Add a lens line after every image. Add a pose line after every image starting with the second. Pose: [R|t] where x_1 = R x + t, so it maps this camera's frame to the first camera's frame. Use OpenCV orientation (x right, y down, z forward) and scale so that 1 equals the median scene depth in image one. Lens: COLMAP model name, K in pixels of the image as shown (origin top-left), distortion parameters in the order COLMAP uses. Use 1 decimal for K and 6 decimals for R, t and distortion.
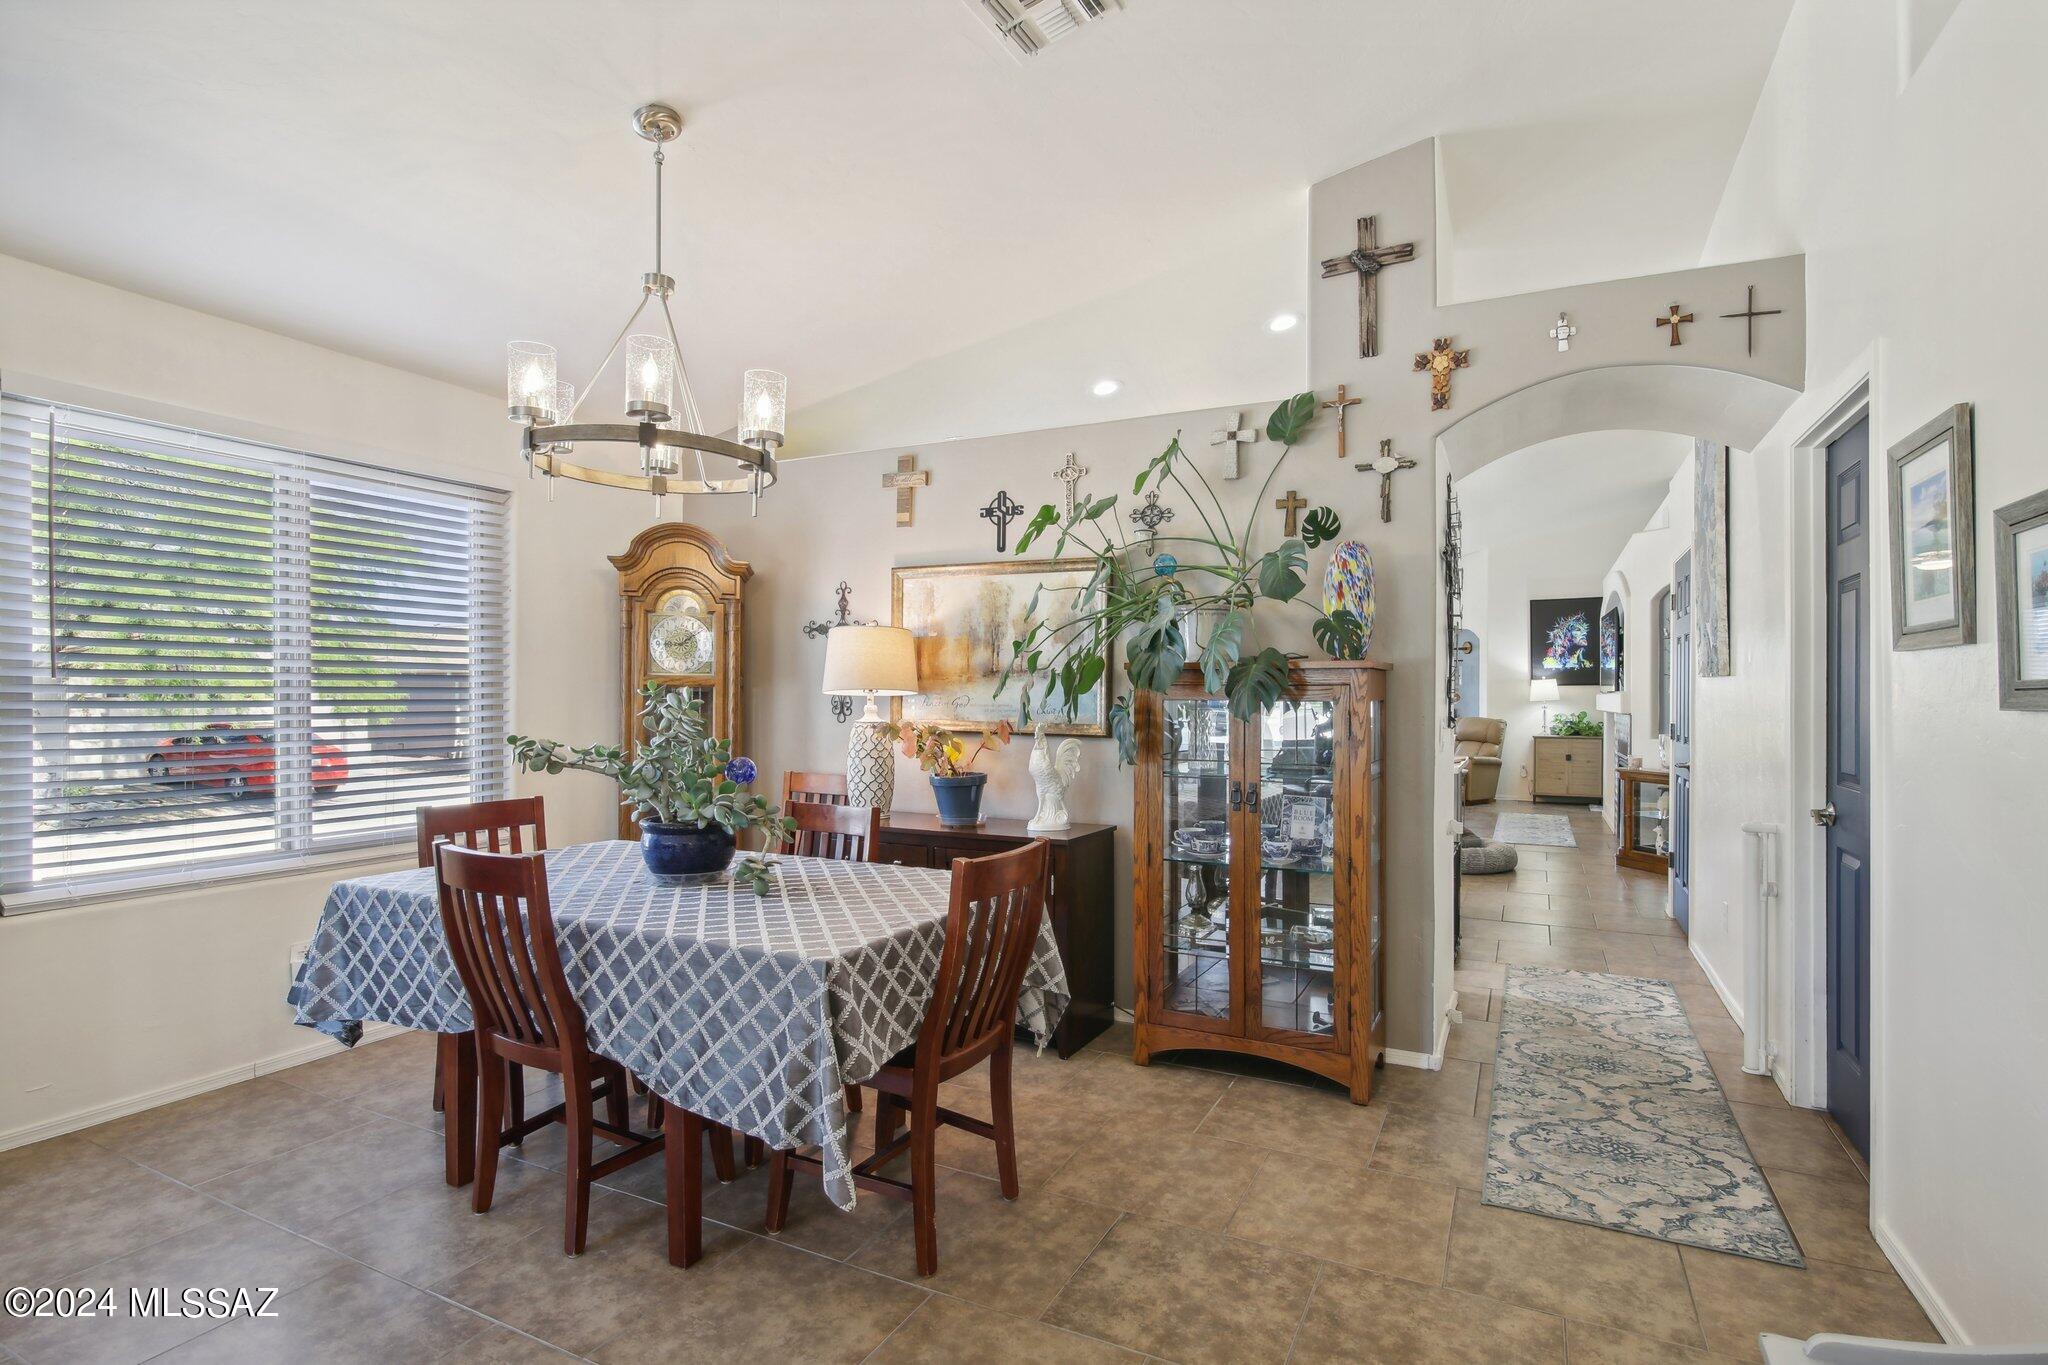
lens RADIAL K [[956.2, 0, 1084.2], [0, 956.2, 681.3], [0, 0, 1]] dist [-0.012980, 0.000086]
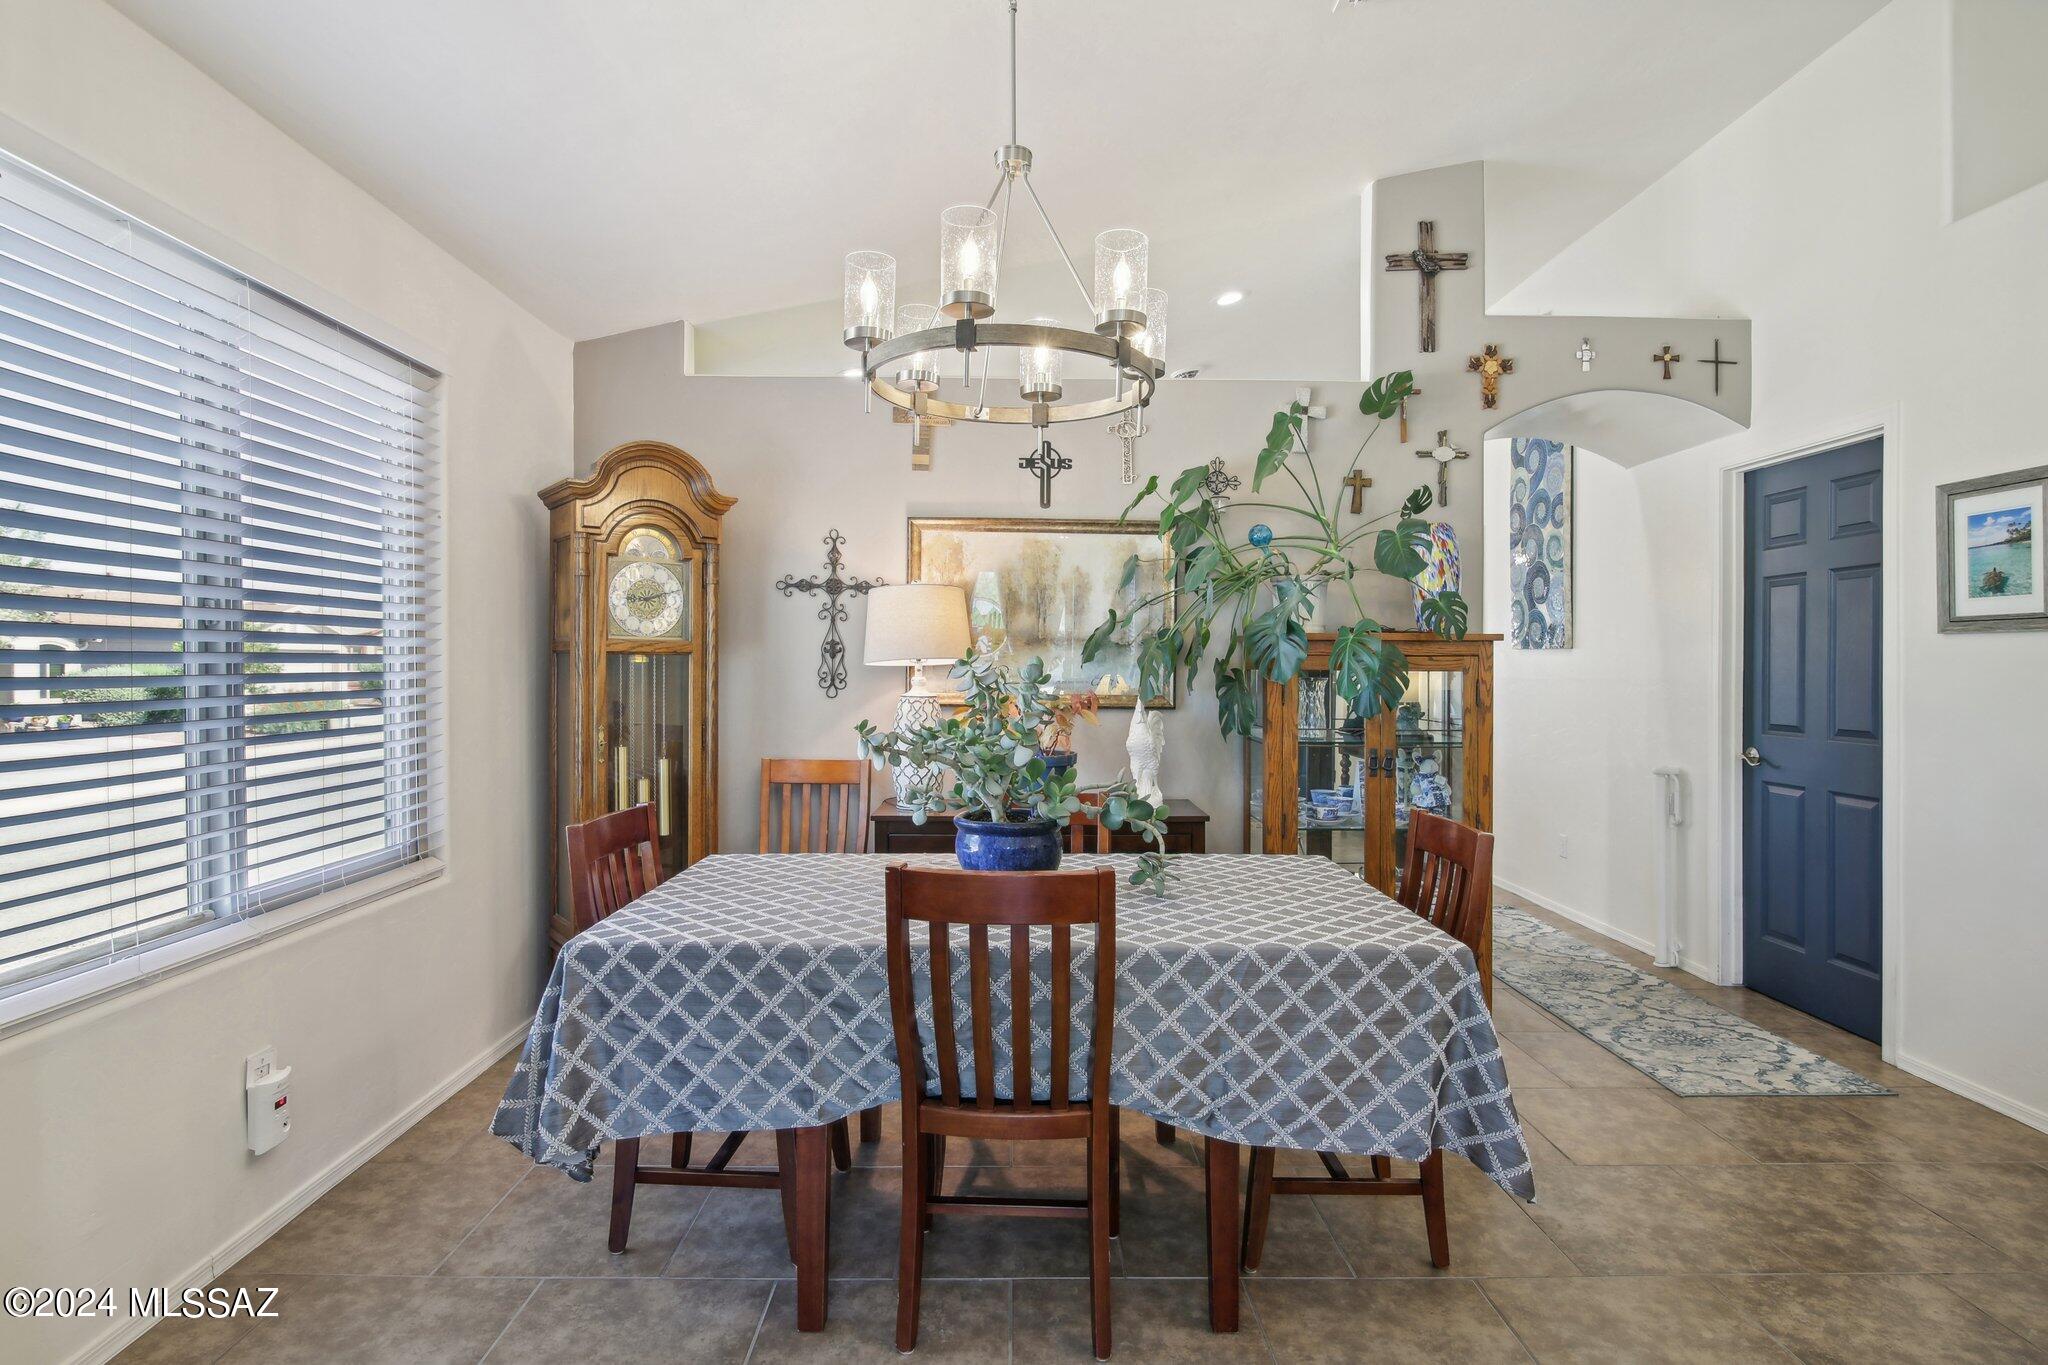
lens RADIAL K [[997.9, 0, 1025.1], [0, 997.9, 664.3], [0, 0, 1]] dist [-0.007374, -0.000741]
pose [[0.905434, 0.000285, 0.424487, -0.598332], [-0.007207, 0.999866, 0.014701, 0.000312], [-0.424426, -0.016370, 0.905315, 0.167722]]
